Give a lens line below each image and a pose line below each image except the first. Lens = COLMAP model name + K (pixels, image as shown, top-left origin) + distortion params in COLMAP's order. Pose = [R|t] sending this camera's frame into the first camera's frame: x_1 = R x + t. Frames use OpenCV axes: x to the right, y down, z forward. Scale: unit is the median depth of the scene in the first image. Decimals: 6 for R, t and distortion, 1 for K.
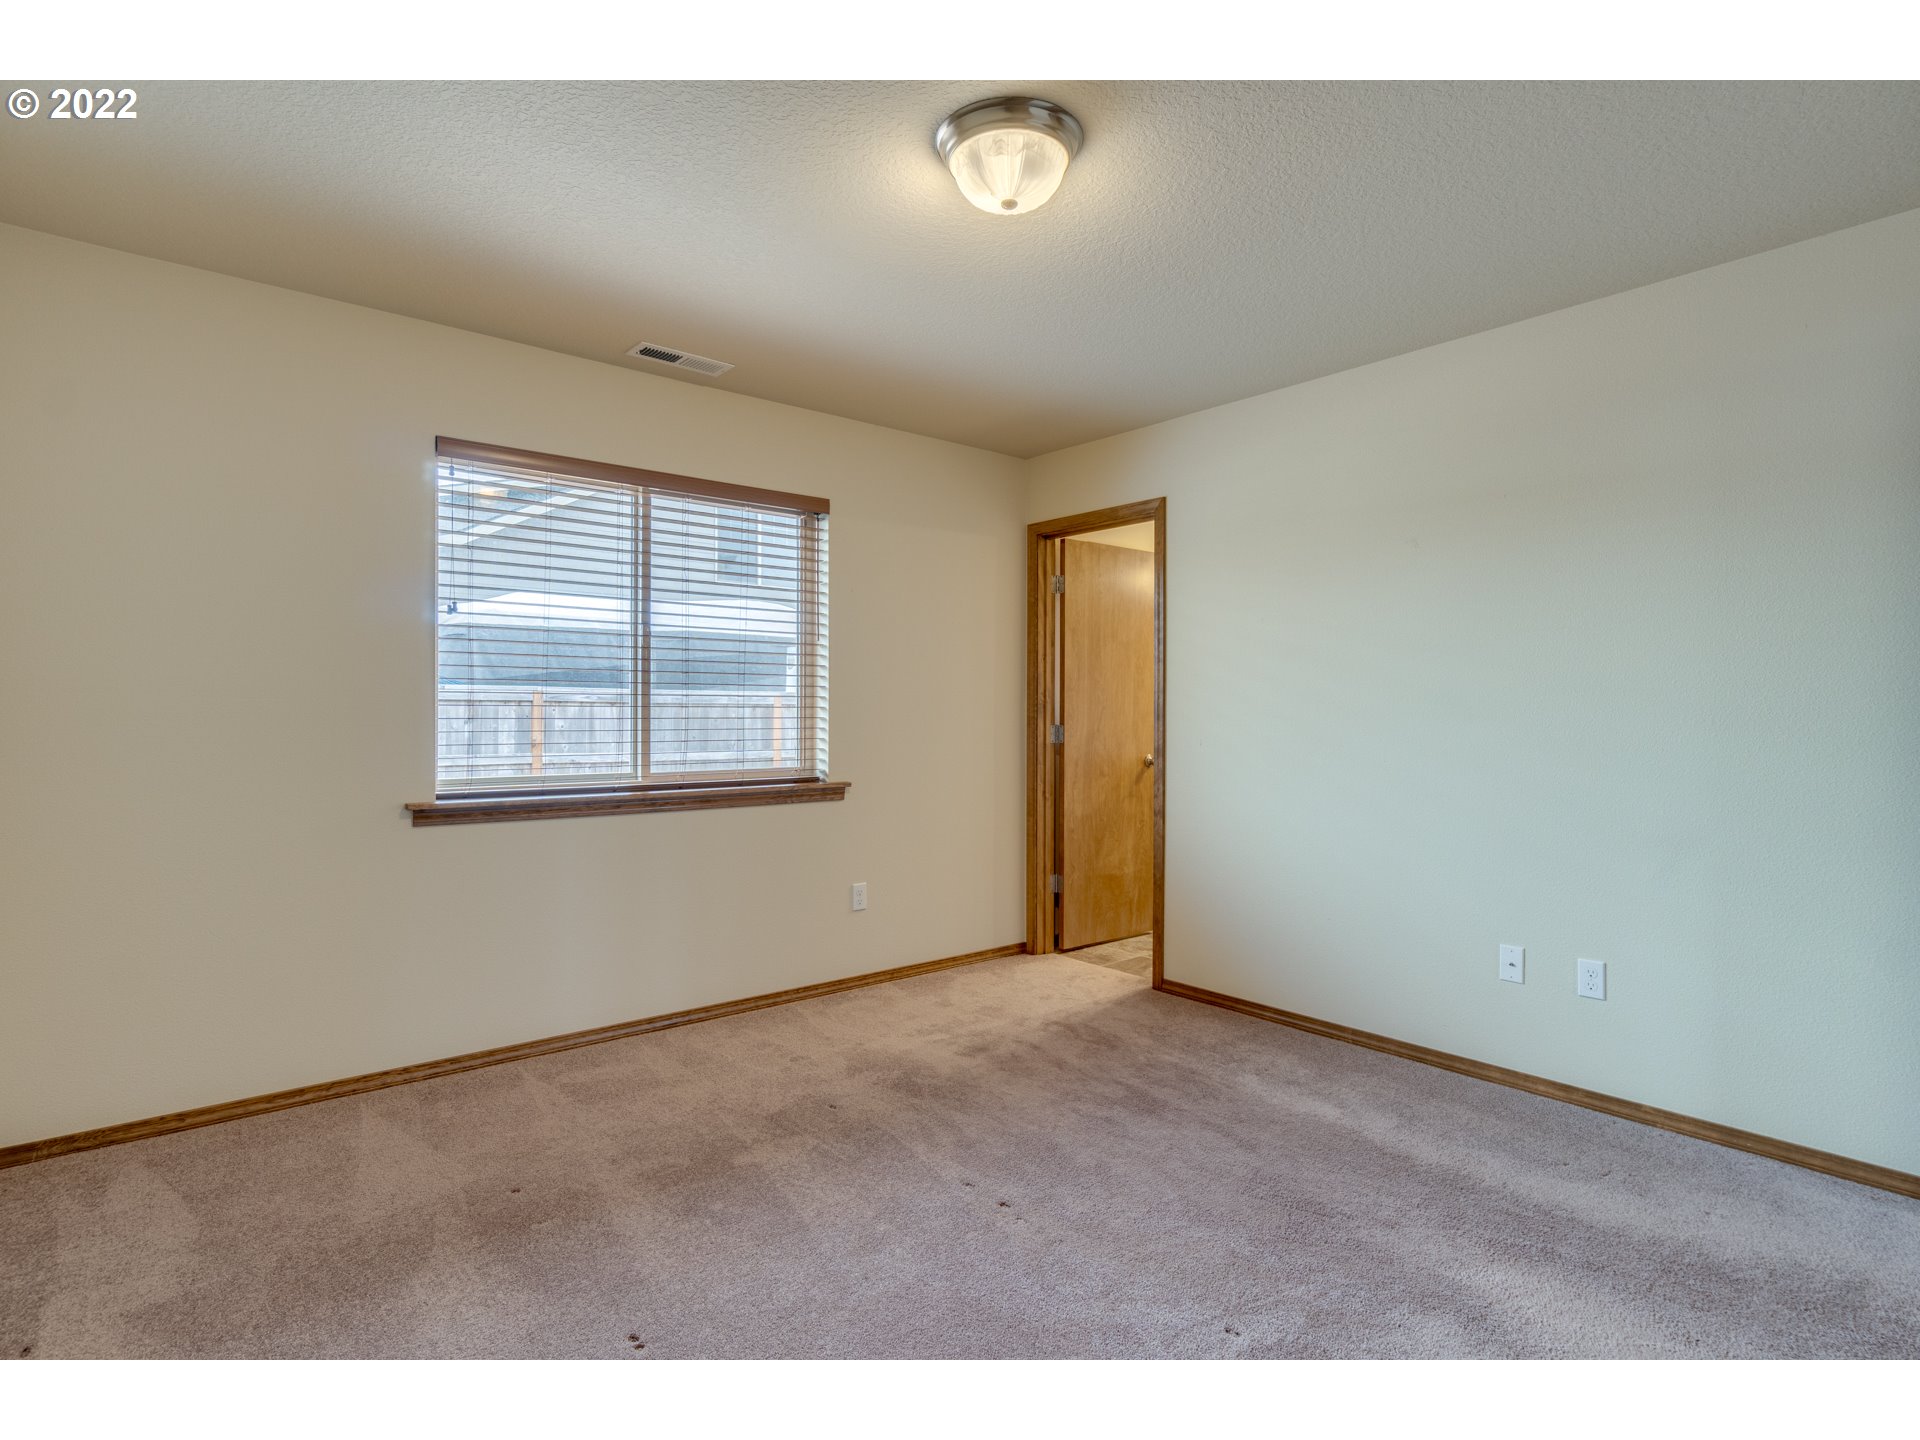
lens RADIAL K [[988.3, 0, 965.0], [0, 988.3, 703.1], [0, 0, 1]] dist [-0.006102, 0.002218]
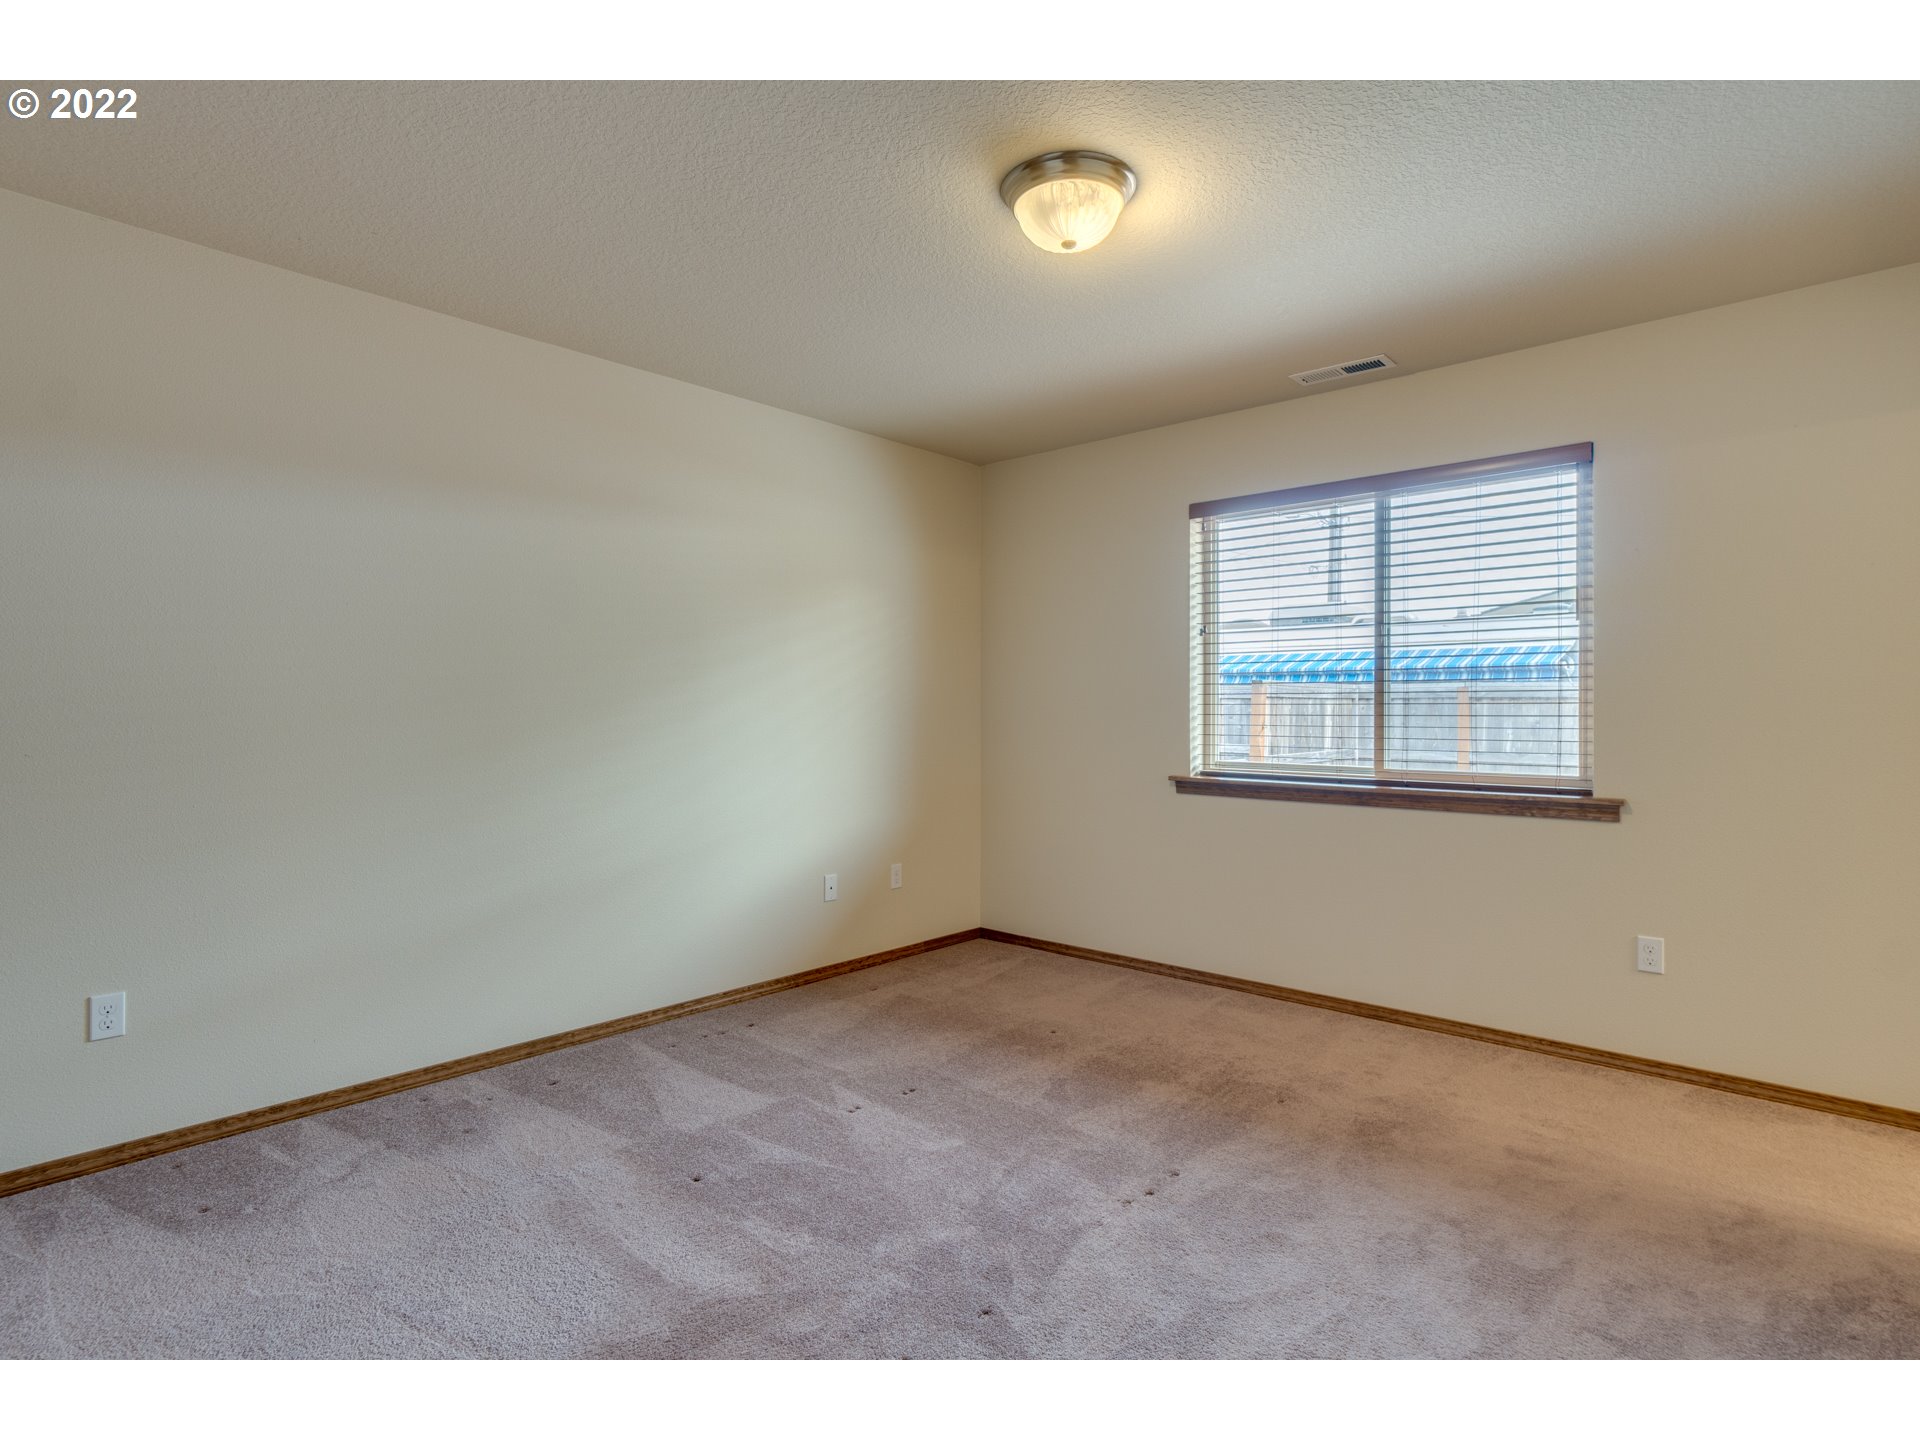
lens RADIAL K [[988.3, 0, 940.5], [0, 988.3, 694.4], [0, 0, 1]] dist [-0.006102, 0.002218]
pose [[0.122747, -0.018698, -0.992262, 0.709153], [0.008517, 0.999806, -0.017787, 0.008290], [0.992401, -0.006267, 0.122883, 0.460505]]
